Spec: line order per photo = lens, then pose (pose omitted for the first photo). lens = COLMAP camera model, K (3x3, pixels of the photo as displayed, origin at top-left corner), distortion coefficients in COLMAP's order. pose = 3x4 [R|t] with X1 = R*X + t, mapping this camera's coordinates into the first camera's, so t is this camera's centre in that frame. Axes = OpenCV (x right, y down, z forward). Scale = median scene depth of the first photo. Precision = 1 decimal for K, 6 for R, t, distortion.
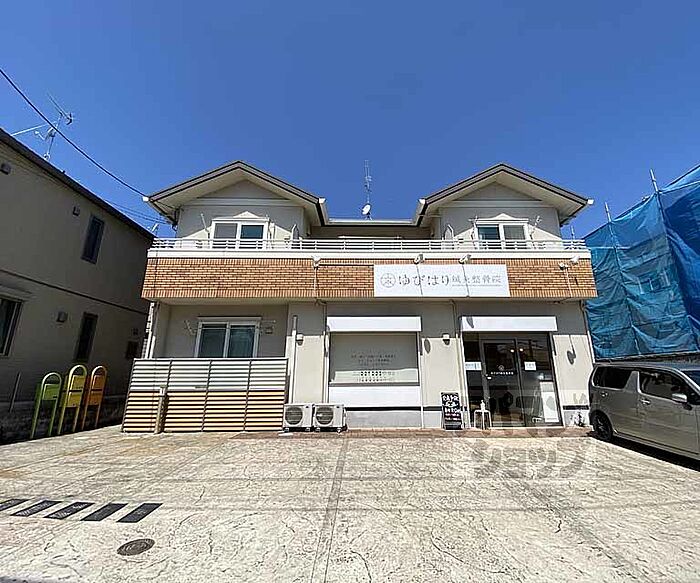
lens RADIAL K [[323.2, 0, 360.1], [0, 323.2, 288.3], [0, 0, 1]] dist [0.021496, -0.001491]
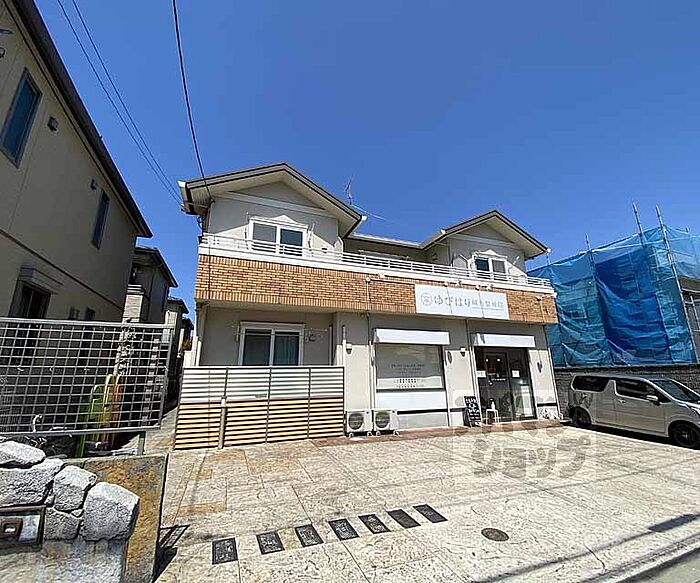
lens RADIAL K [[319.2, 0, 349.4], [0, 319.2, 291.6], [0, 0, 1]] dist [0.033138, -0.000851]
pose [[0.939115, 0.083253, 0.333364, -0.549879], [-0.085804, 0.996287, -0.007092, -0.019631], [-0.332717, -0.021944, 0.942771, 0.021144]]
